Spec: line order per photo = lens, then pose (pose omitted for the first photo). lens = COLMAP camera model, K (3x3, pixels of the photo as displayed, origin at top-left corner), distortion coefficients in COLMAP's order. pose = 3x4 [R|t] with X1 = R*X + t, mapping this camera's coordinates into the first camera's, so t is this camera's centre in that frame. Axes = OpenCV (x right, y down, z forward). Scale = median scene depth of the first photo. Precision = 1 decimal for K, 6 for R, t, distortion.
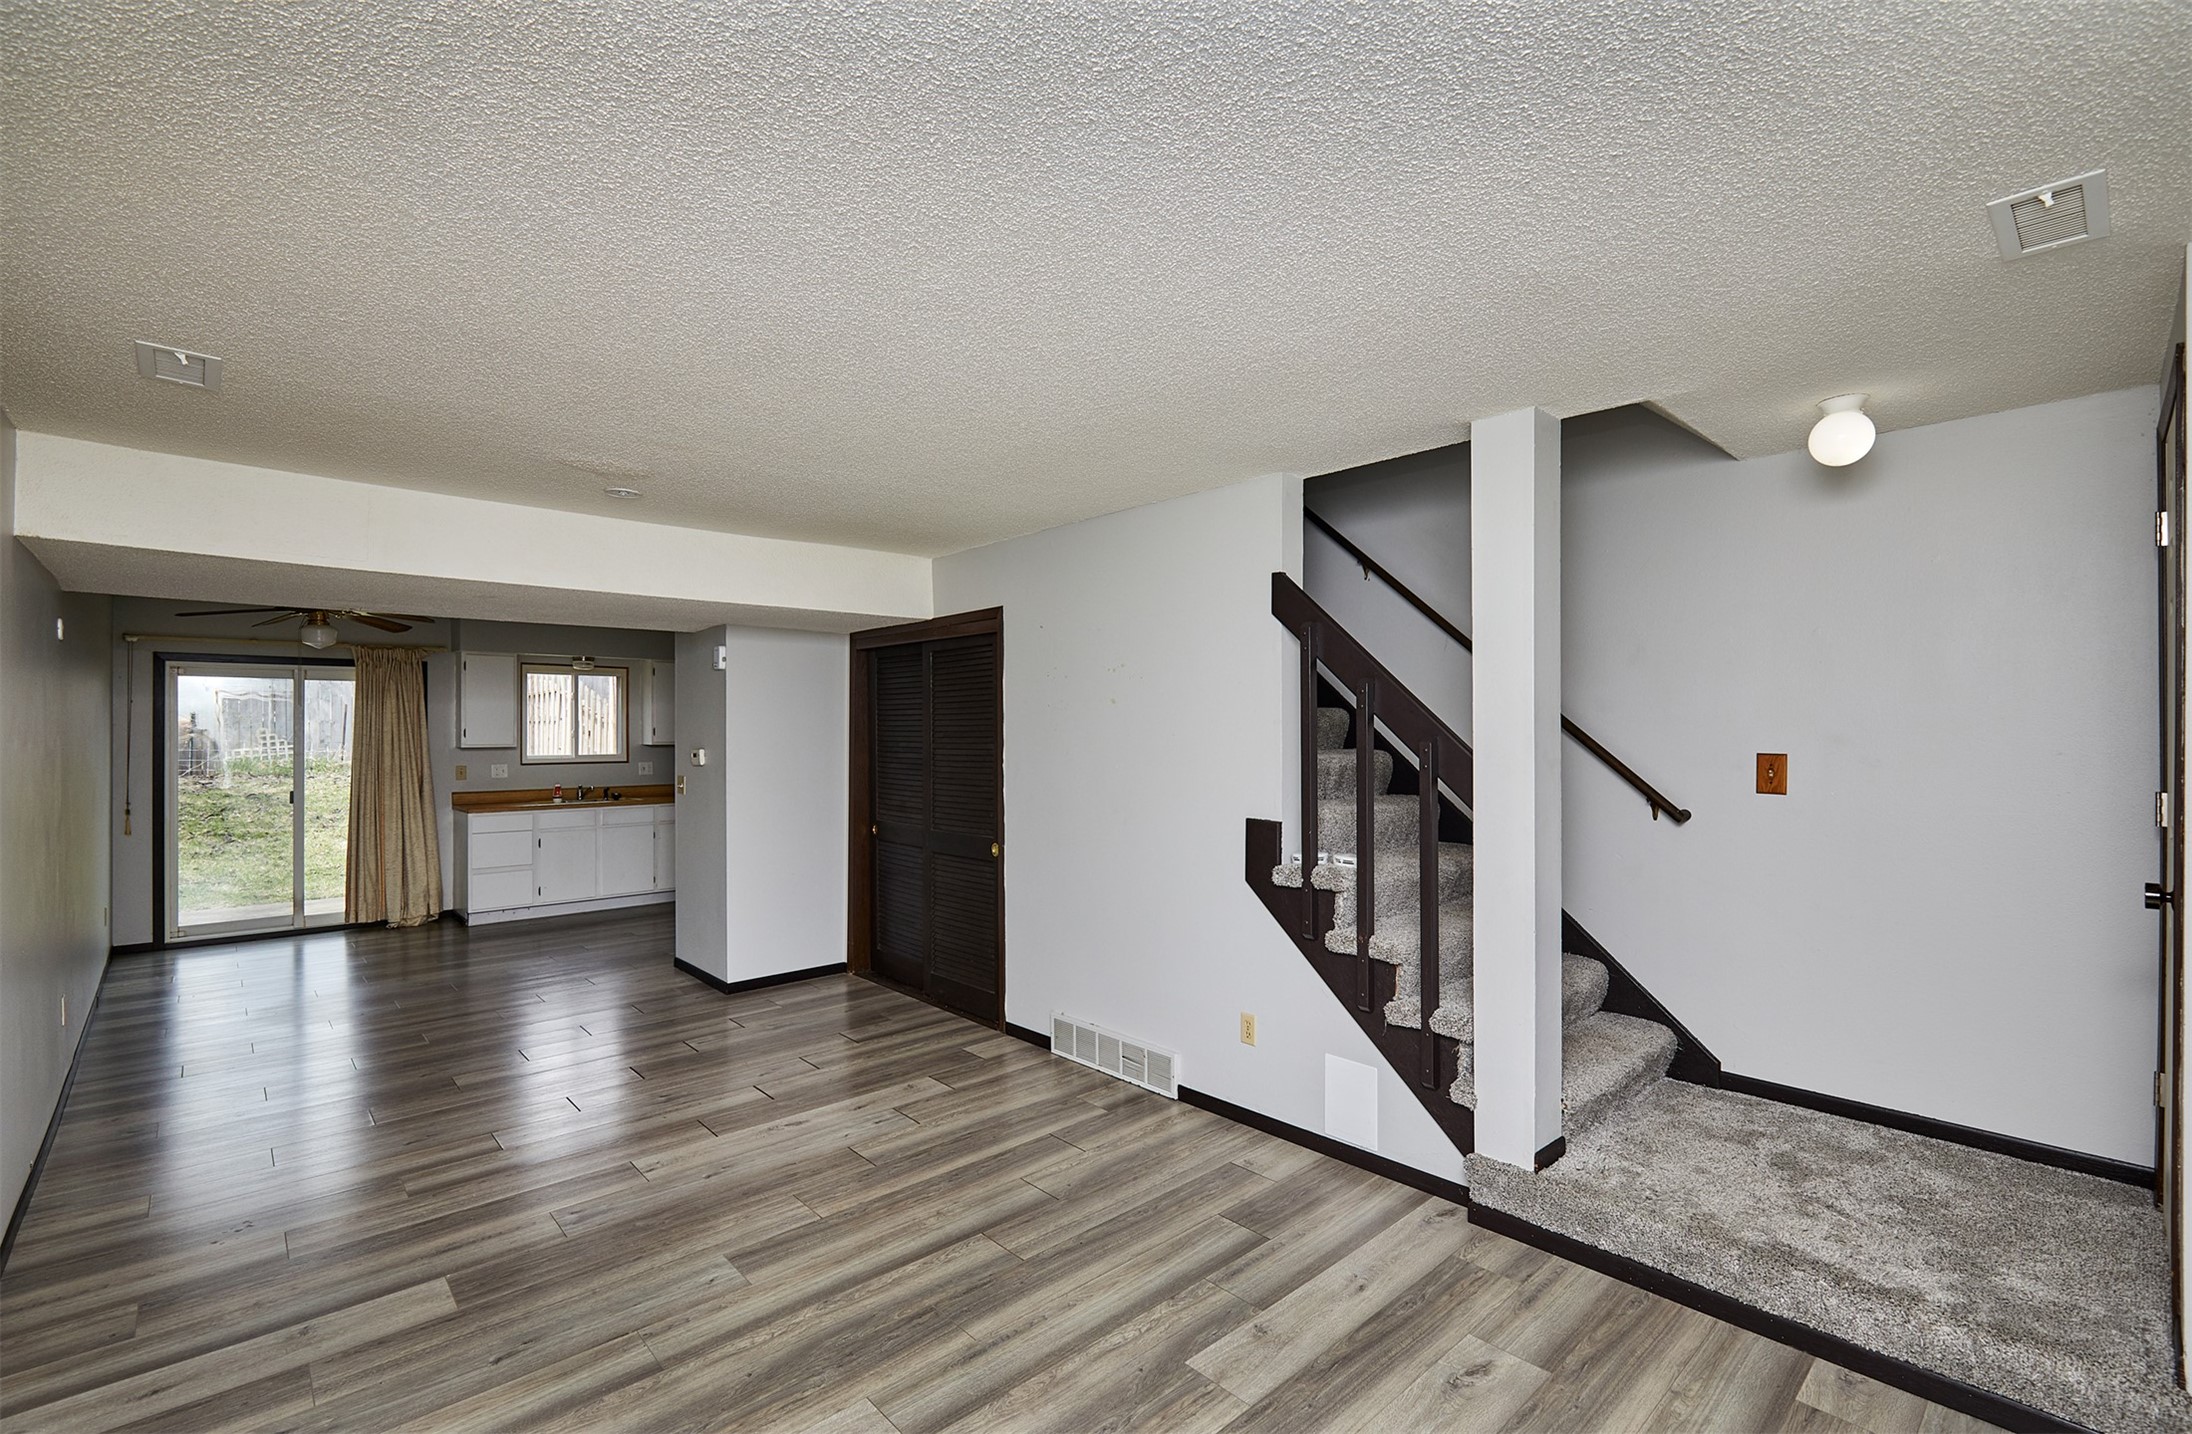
lens RADIAL K [[979.1, 0, 1103.7], [0, 979.1, 724.8], [0, 0, 1]] dist [0.003560, -0.001853]
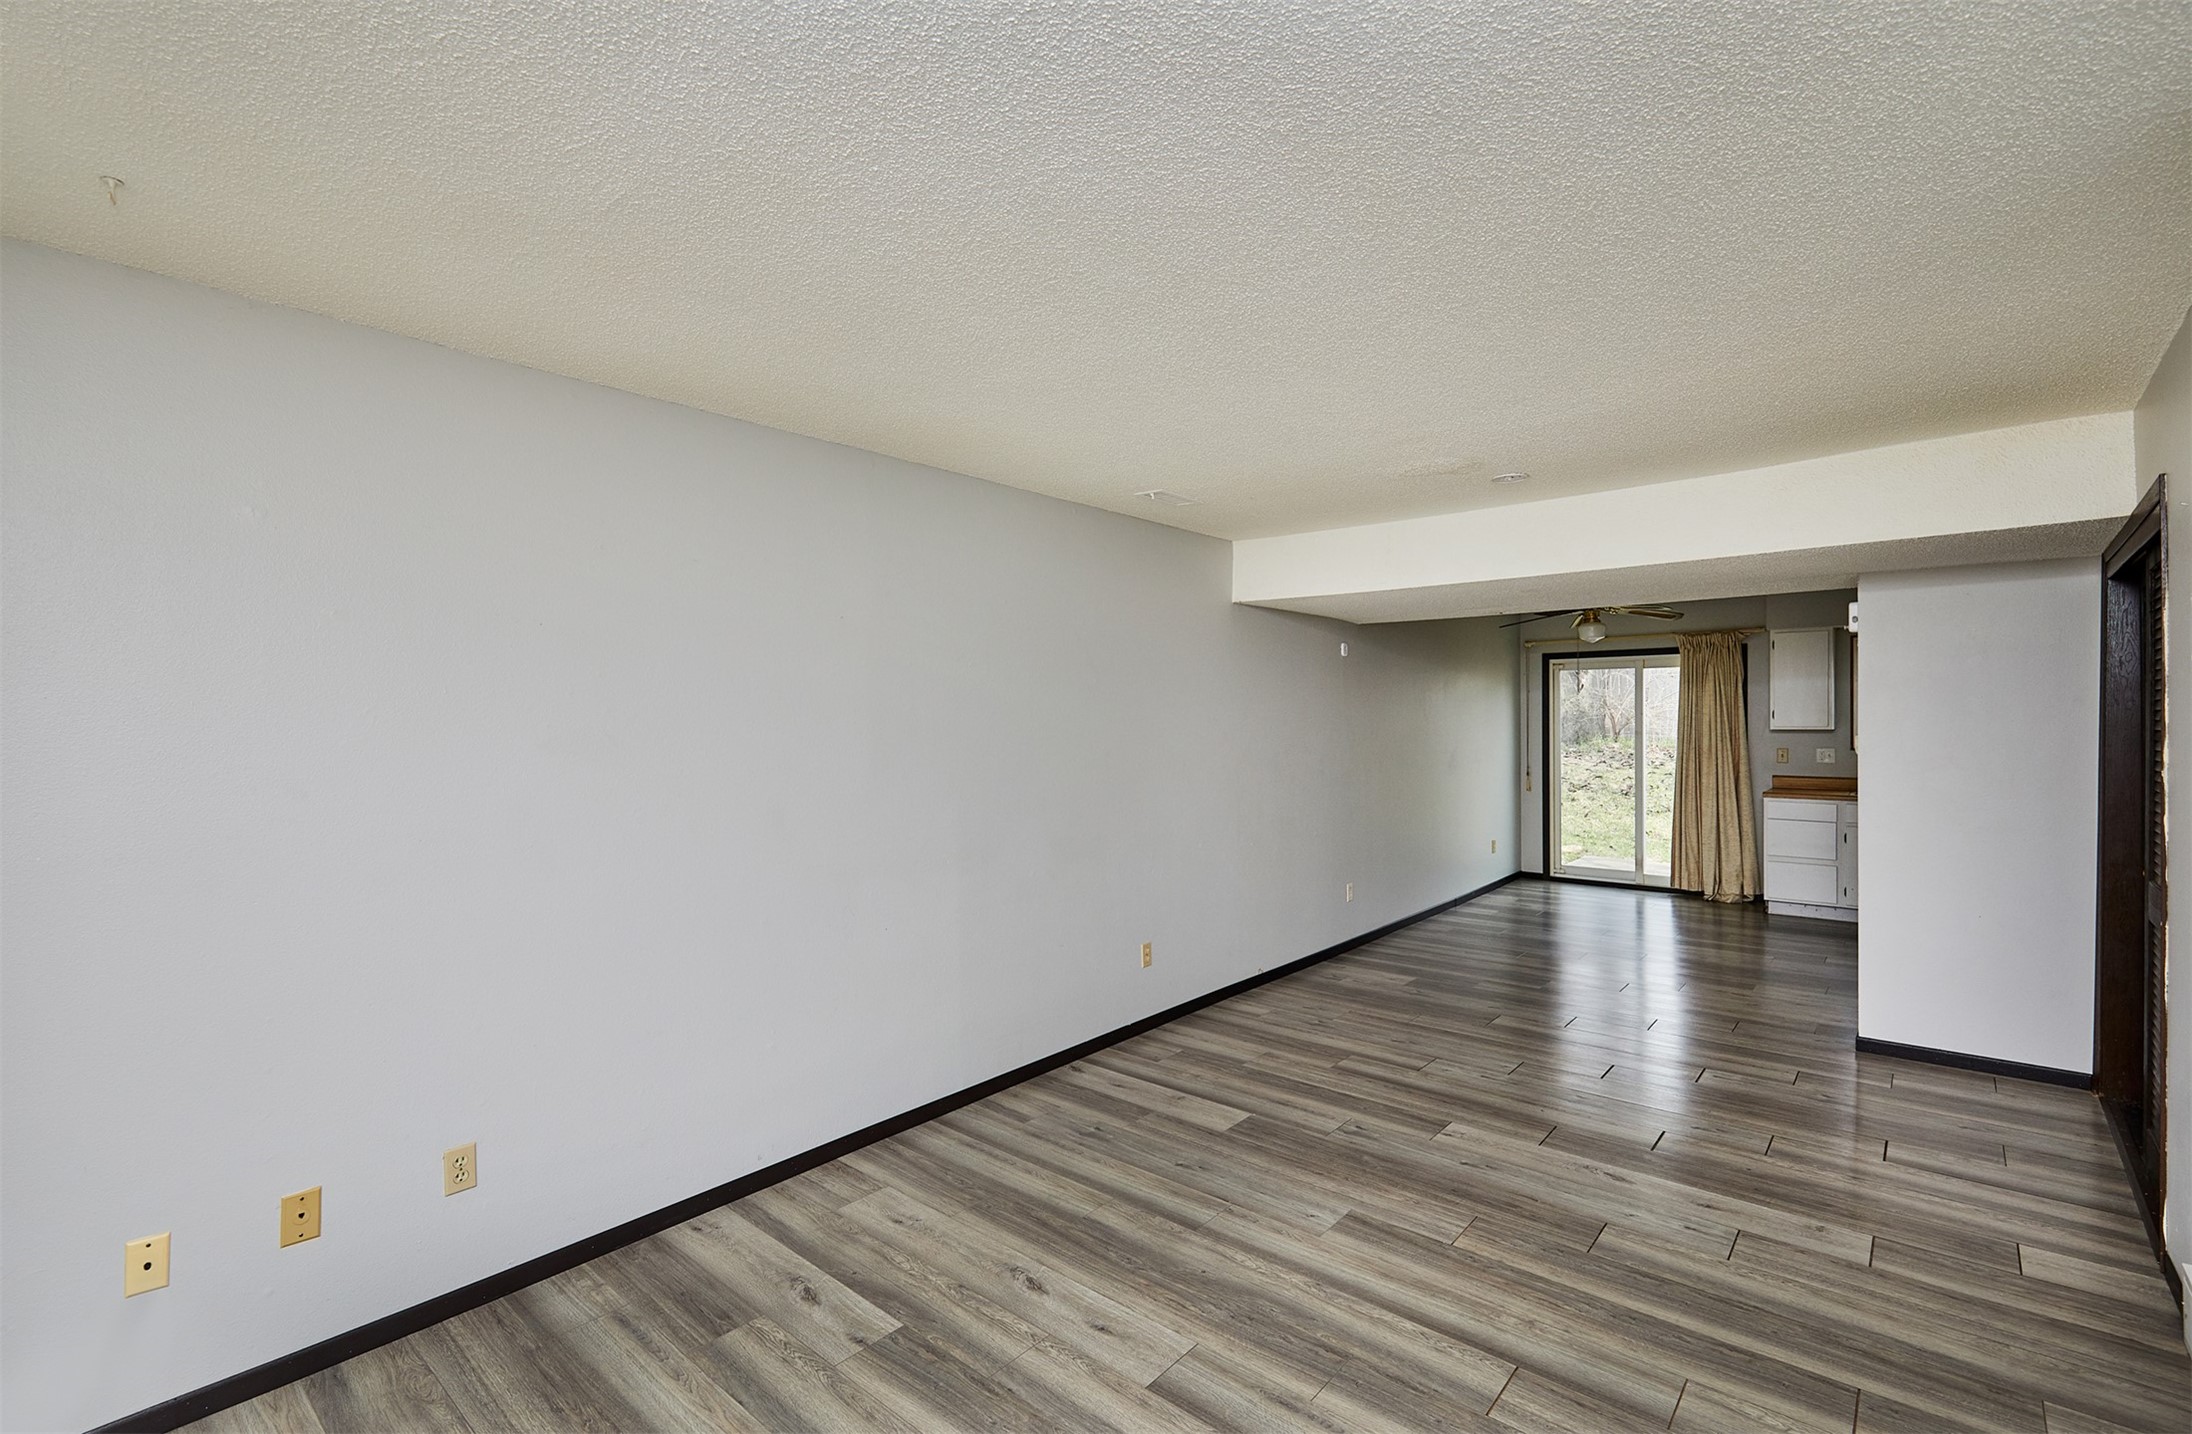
lens RADIAL K [[979.1, 0, 1107.3], [0, 979.1, 718.8], [0, 0, 1]] dist [0.003560, -0.001853]
pose [[0.101064, 0.001922, -0.994878, 0.370907], [0.011488, 0.999929, 0.003099, 0.003347], [0.994814, -0.011742, 0.101035, 0.372714]]
